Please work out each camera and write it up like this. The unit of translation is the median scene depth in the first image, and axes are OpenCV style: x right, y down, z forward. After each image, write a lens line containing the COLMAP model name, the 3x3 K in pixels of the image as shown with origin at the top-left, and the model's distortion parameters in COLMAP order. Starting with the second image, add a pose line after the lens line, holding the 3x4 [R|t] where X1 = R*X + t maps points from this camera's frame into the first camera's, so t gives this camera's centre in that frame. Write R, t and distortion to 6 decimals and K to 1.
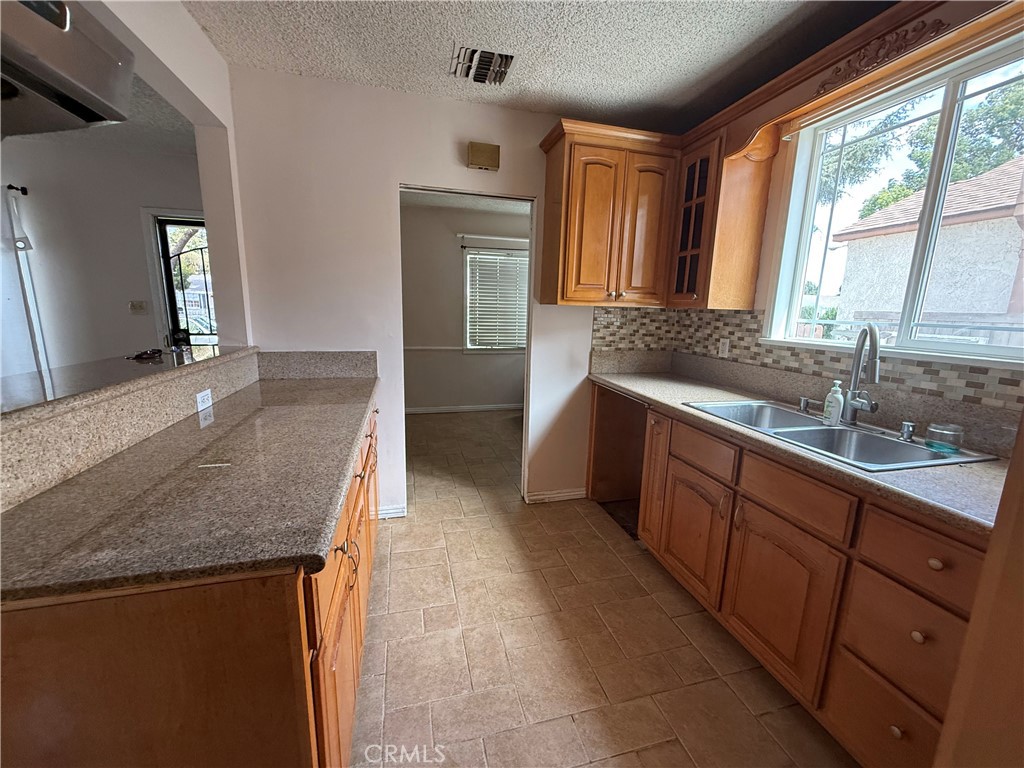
lens RADIAL K [[407.1, 0, 512.0], [0, 407.1, 384.0], [0, 0, 1]] dist [0.001357, -0.000033]
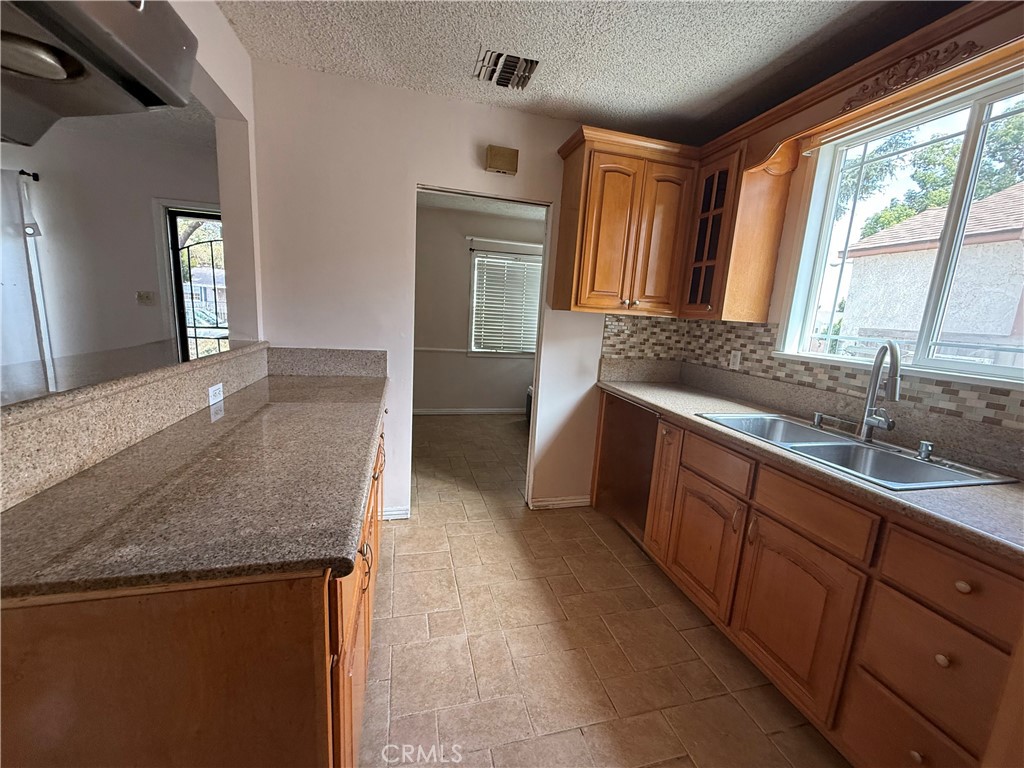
lens RADIAL K [[407.1, 0, 512.0], [0, 407.1, 384.0], [0, 0, 1]] dist [0.001357, -0.000033]
pose [[0.999357, 0.035460, 0.005232, -0.040750], [-0.035405, 0.999320, -0.010305, -0.000155], [-0.005594, 0.010113, 0.999933, 0.007726]]
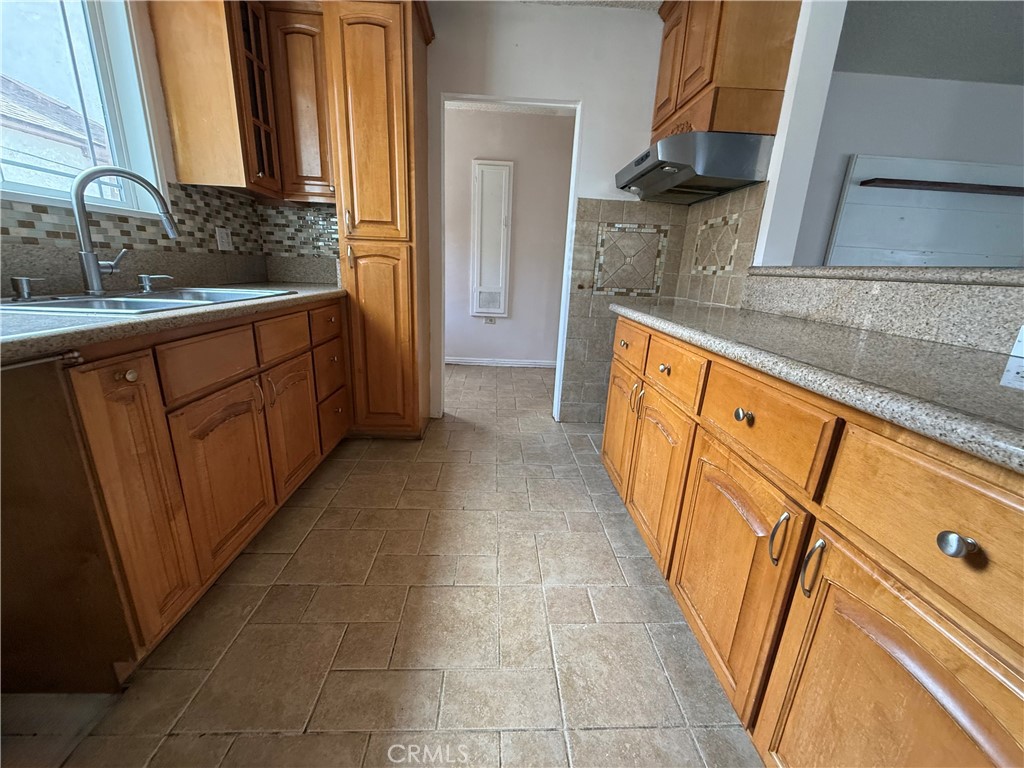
lens RADIAL K [[407.1, 0, 512.0], [0, 407.1, 384.0], [0, 0, 1]] dist [0.001357, -0.000033]
pose [[-0.973399, -0.123764, 0.192812, -0.167427], [-0.024122, 0.892231, 0.450935, -0.127720], [-0.227843, 0.434289, -0.871482, 1.514380]]
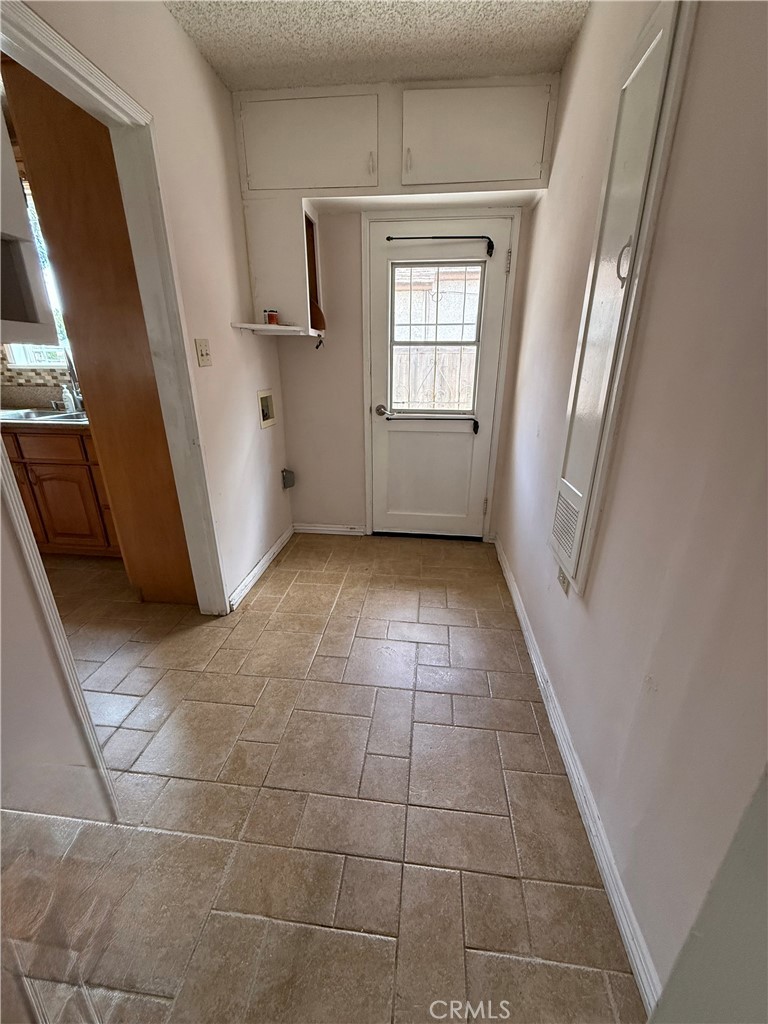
lens RADIAL K [[407.1, 0, 384.0], [0, 407.1, 512.0], [0, 0, 1]] dist [0.001357, -0.000033]
pose [[0.360693, -0.345246, 0.866433, -0.337048], [0.175983, 0.937472, 0.300292, 0.194459], [-0.915932, 0.044164, 0.398897, -0.795716]]
